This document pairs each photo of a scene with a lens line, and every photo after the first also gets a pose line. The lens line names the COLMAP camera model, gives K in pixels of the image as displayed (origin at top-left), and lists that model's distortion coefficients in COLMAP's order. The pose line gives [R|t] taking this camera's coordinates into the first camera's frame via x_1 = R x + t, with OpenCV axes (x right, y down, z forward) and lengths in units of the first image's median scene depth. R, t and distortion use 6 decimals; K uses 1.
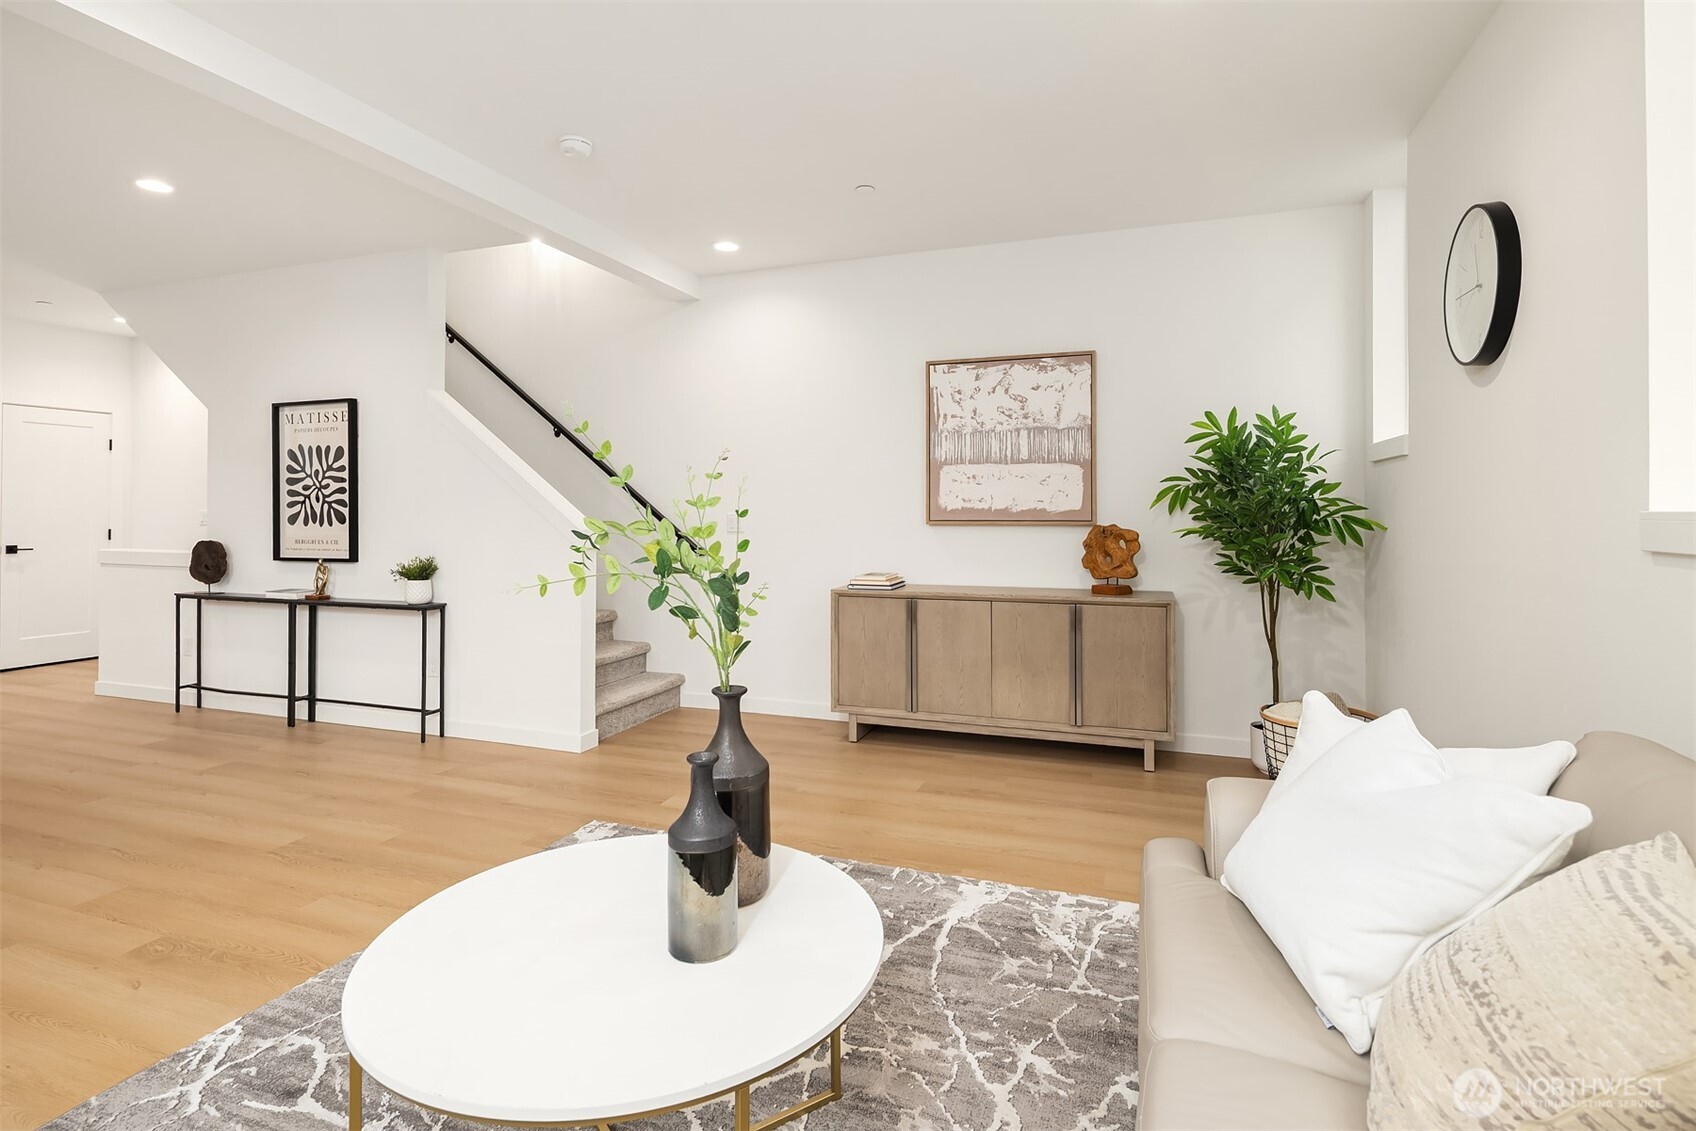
lens RADIAL K [[838.5, 0, 844.6], [0, 838.5, 499.0], [0, 0, 1]] dist [0.001116, -0.000522]
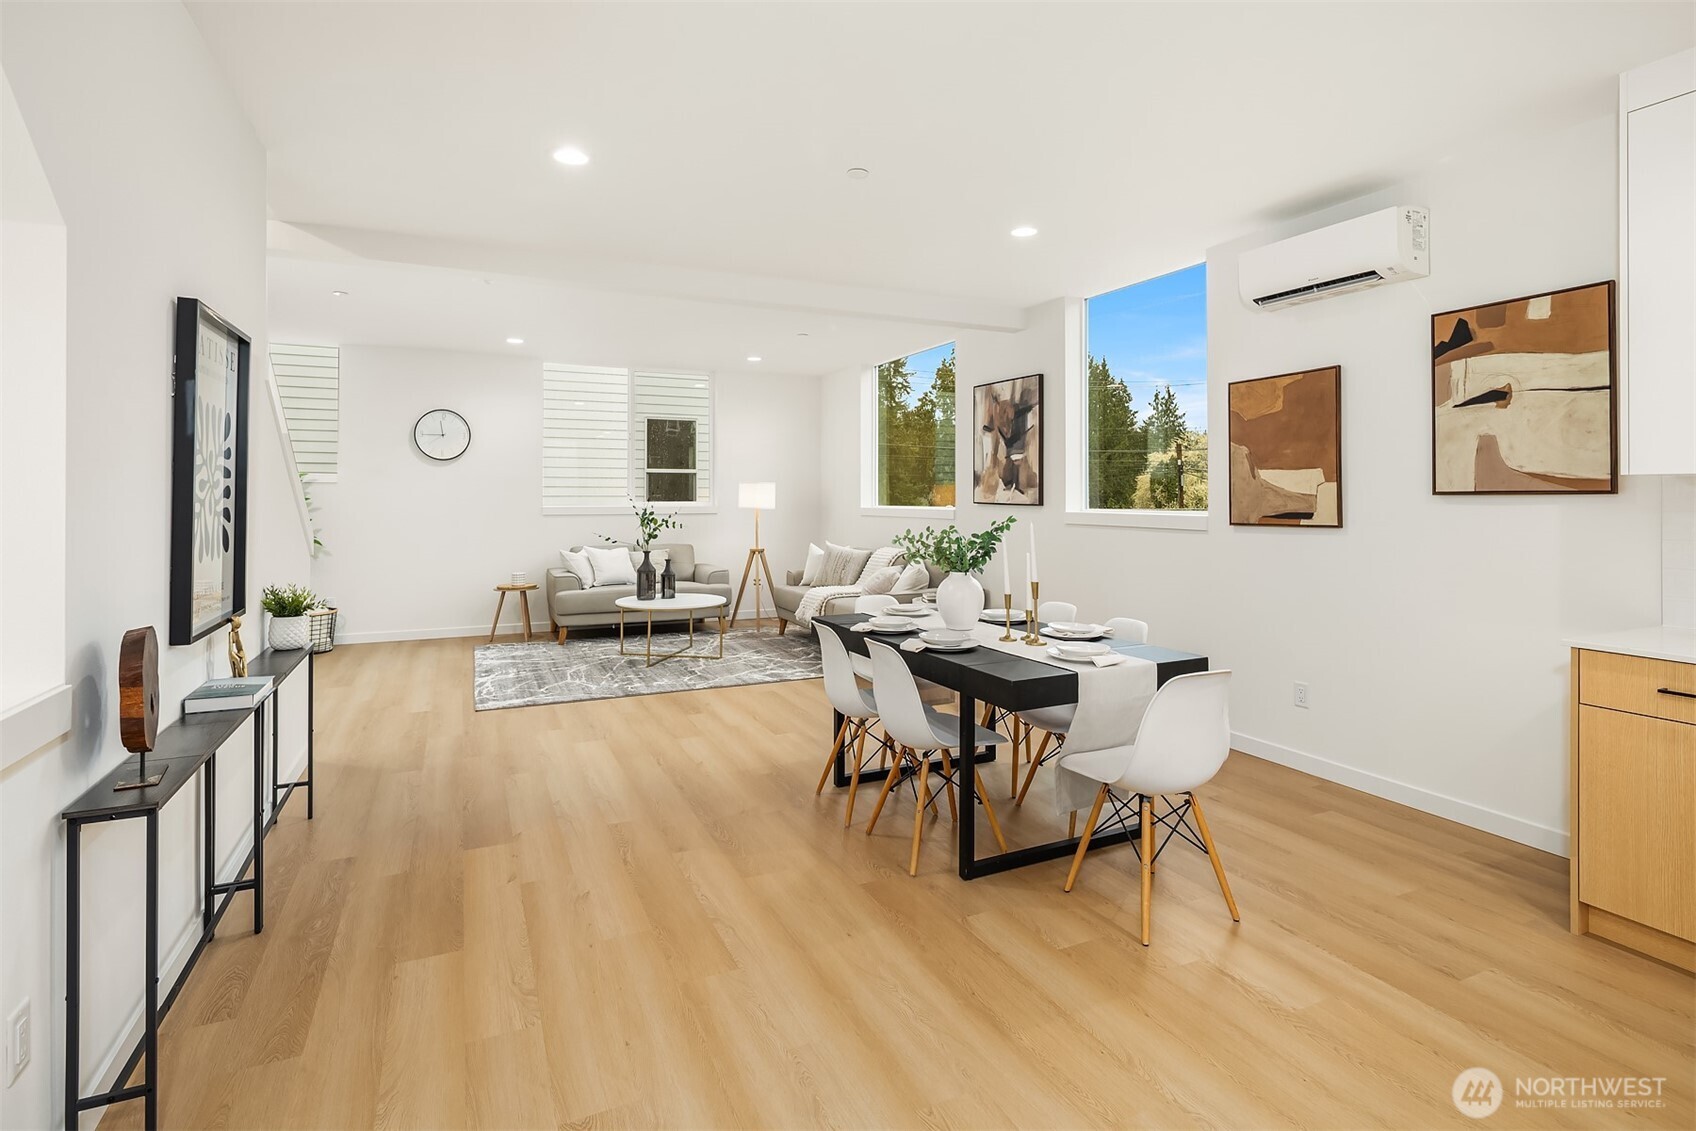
lens RADIAL K [[820.7, 0, 855.8], [0, 820.7, 491.2], [0, 0, 1]] dist [0.004869, -0.007775]
pose [[-0.716057, 0.003761, 0.698032, -1.289542], [-0.010975, 0.999801, -0.016645, -0.005648], [-0.697955, -0.019579, -0.715874, 1.103693]]
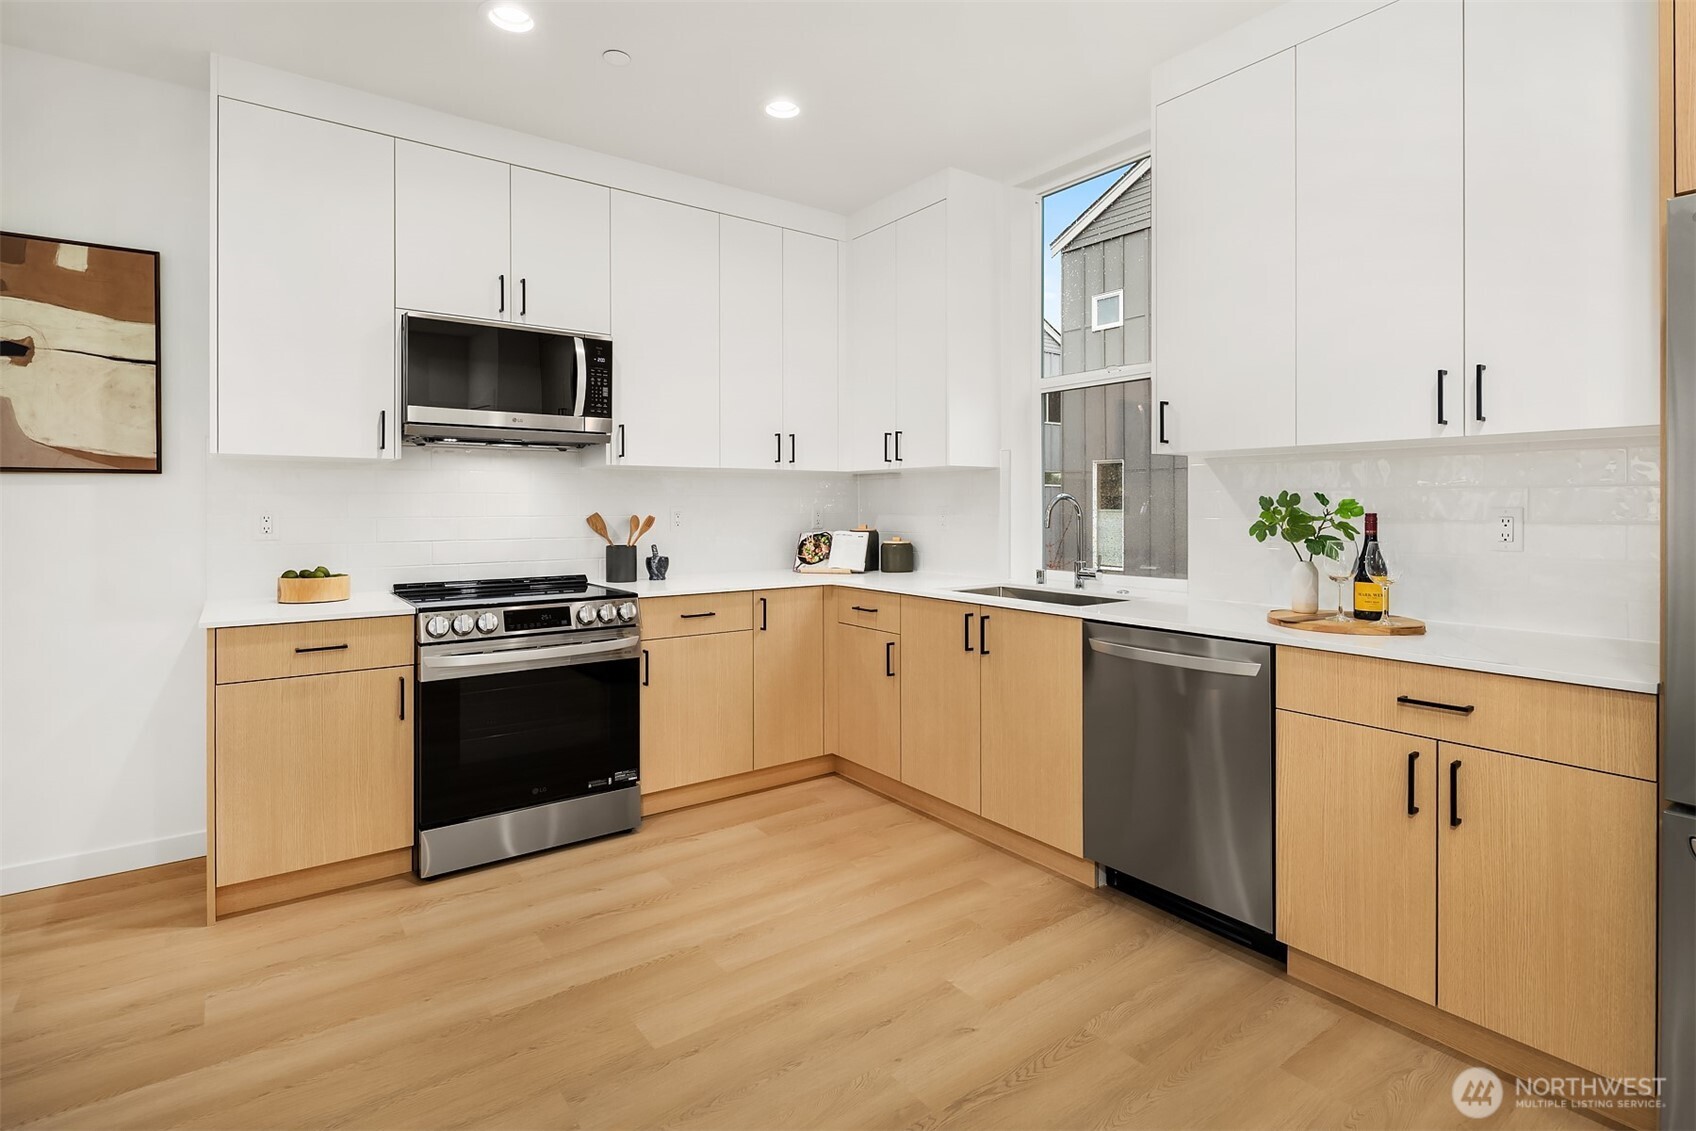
lens RADIAL K [[828.5, 0, 845.3], [0, 828.5, 507.9], [0, 0, 1]] dist [-0.000549, -0.001814]
pose [[-0.552359, 0.002566, -0.833603, -1.046162], [0.012171, 0.999913, -0.004987, 0.013433], [0.833518, -0.012900, -0.552342, 1.015143]]
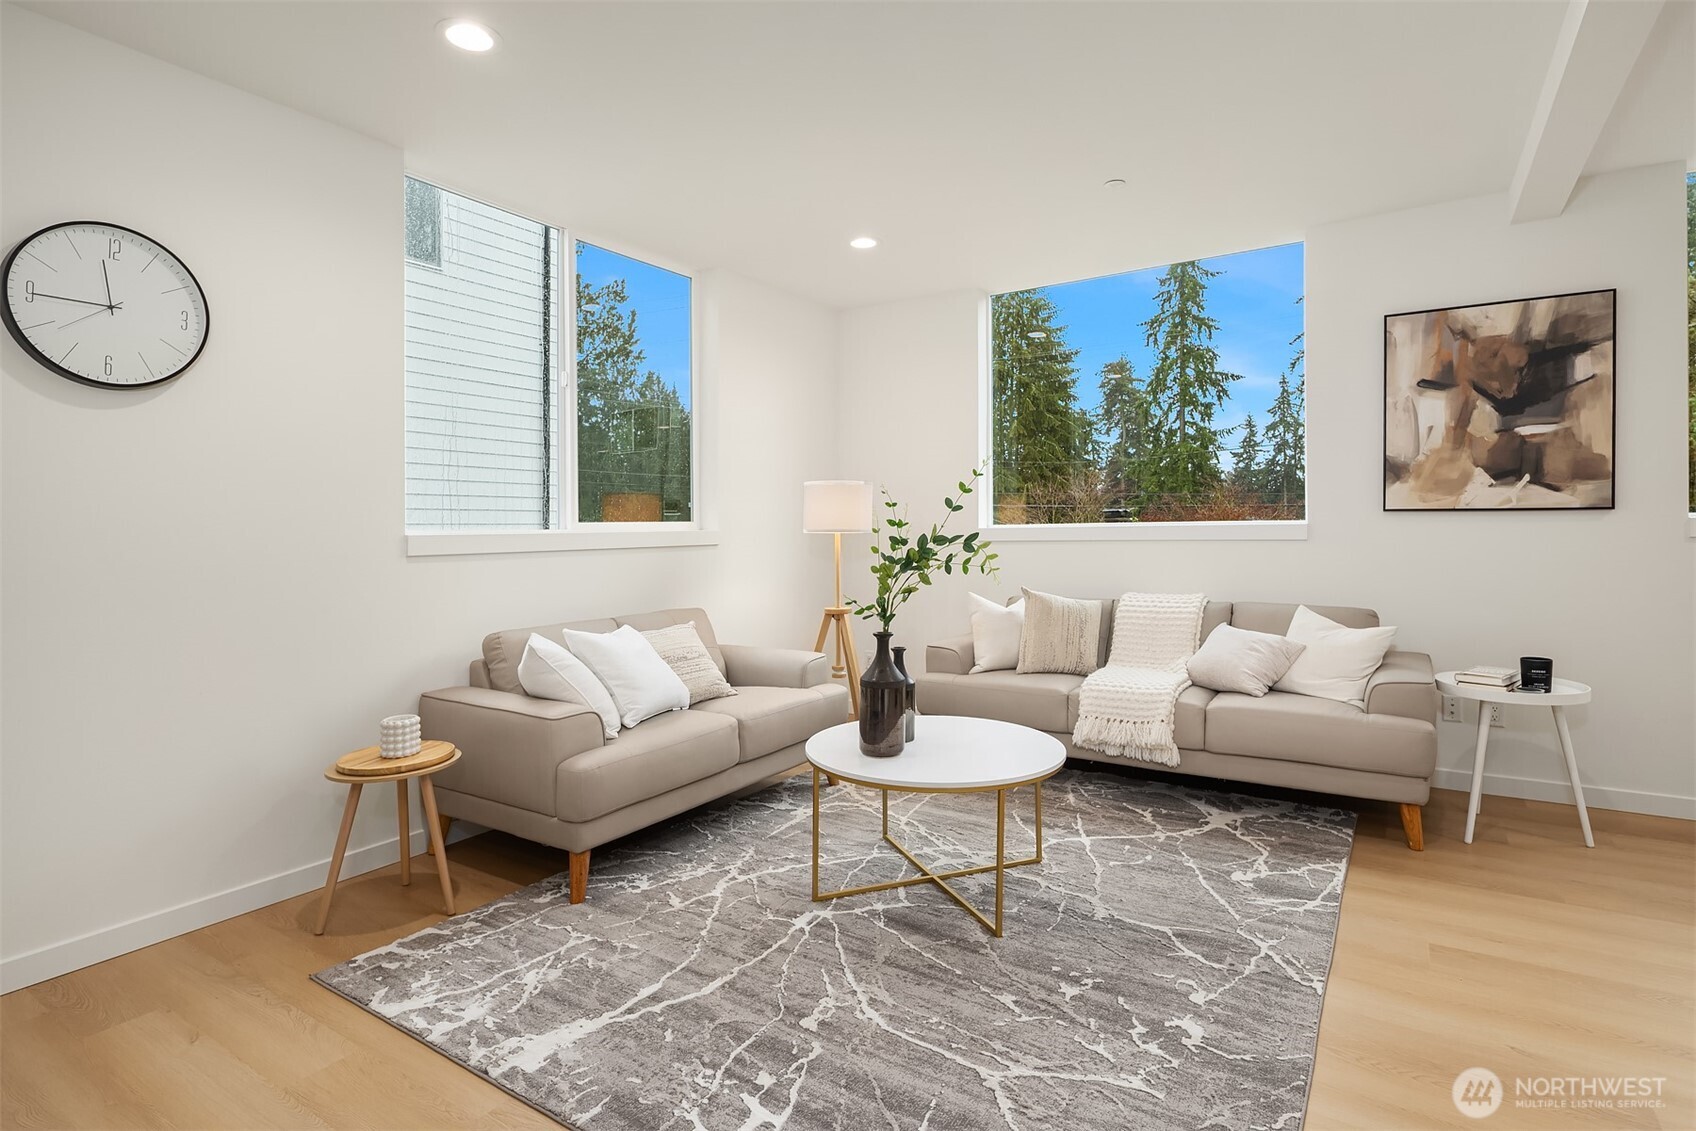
lens RADIAL K [[841.7, 0, 855.6], [0, 841.7, 527.4], [0, 0, 1]] dist [-0.001365, -0.000371]
pose [[-0.975272, 0.013633, 0.220588, -0.160730], [0.010810, 0.999844, -0.013997, 0.011095], [-0.220745, -0.011267, -0.975267, 0.917807]]
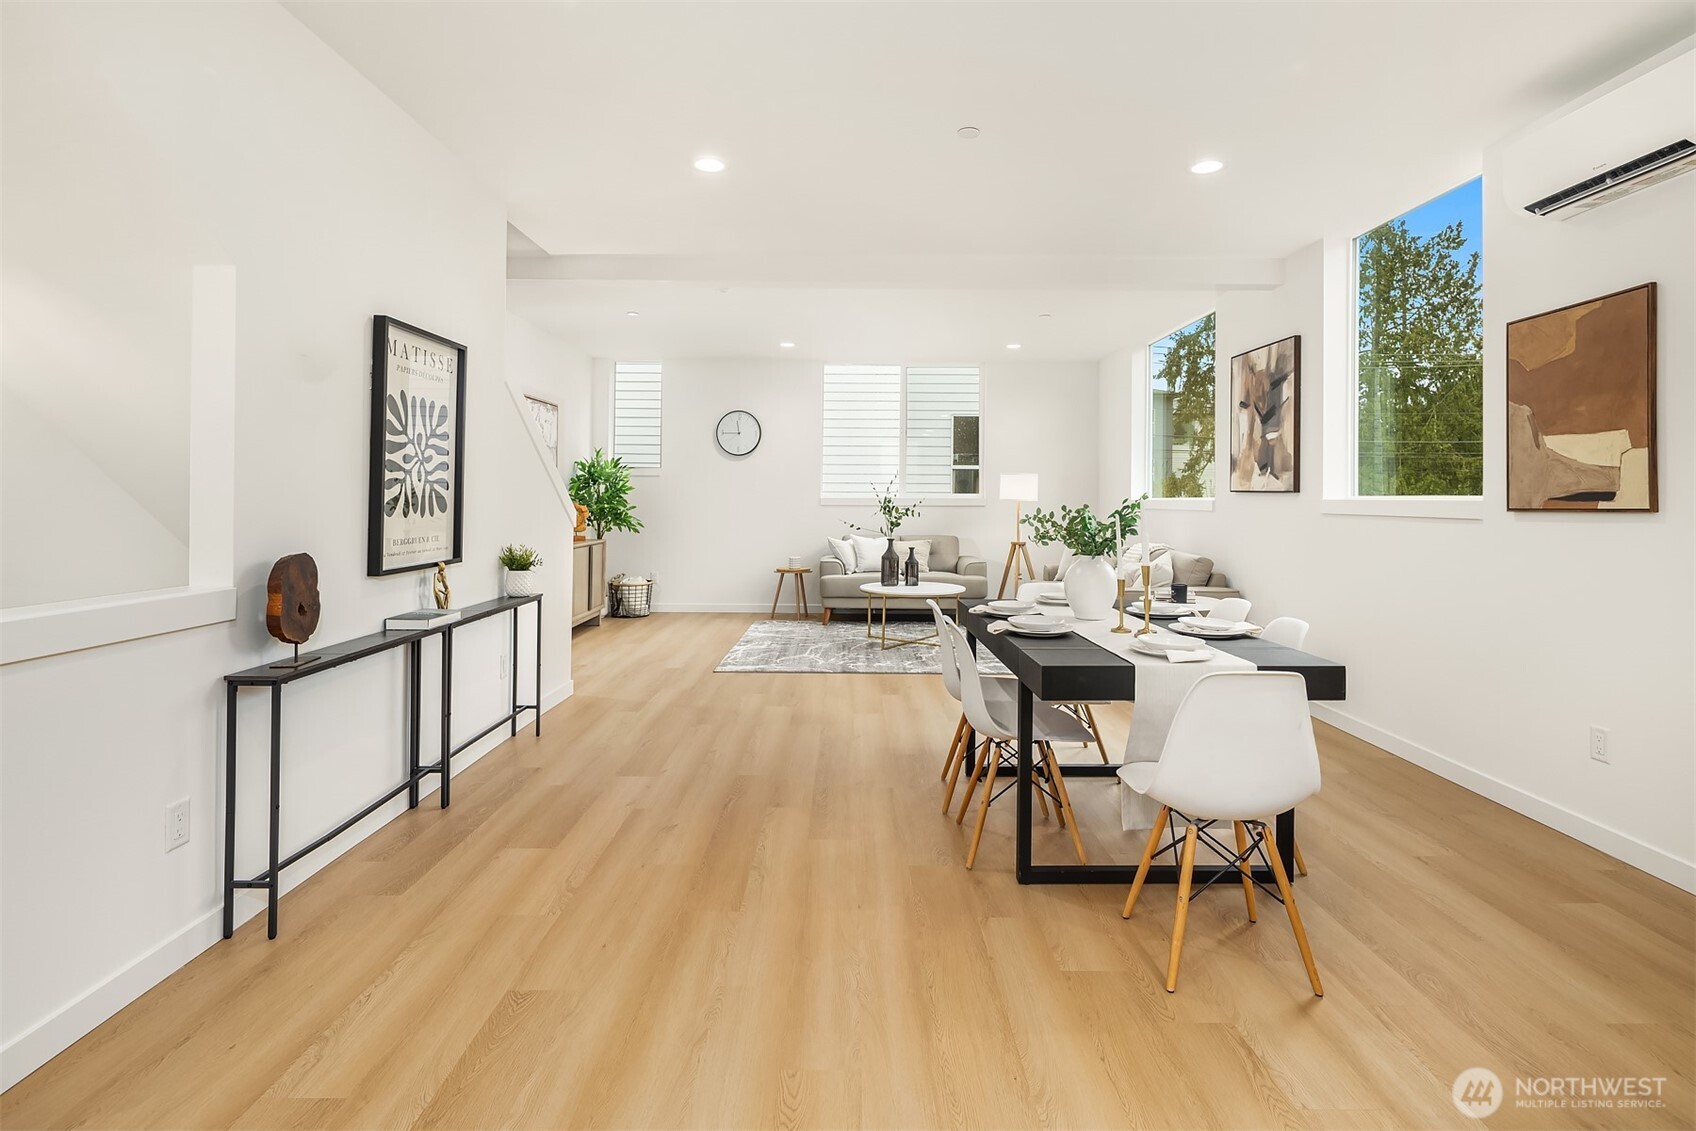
lens RADIAL K [[830.3, 0, 857.4], [0, 830.3, 490.4], [0, 0, 1]] dist [-0.009142, 0.000380]
pose [[-0.353593, 0.007043, 0.935373, -1.405895], [-0.018224, 0.999730, -0.014416, 0.014595], [-0.935222, -0.022144, -0.353369, 0.919339]]
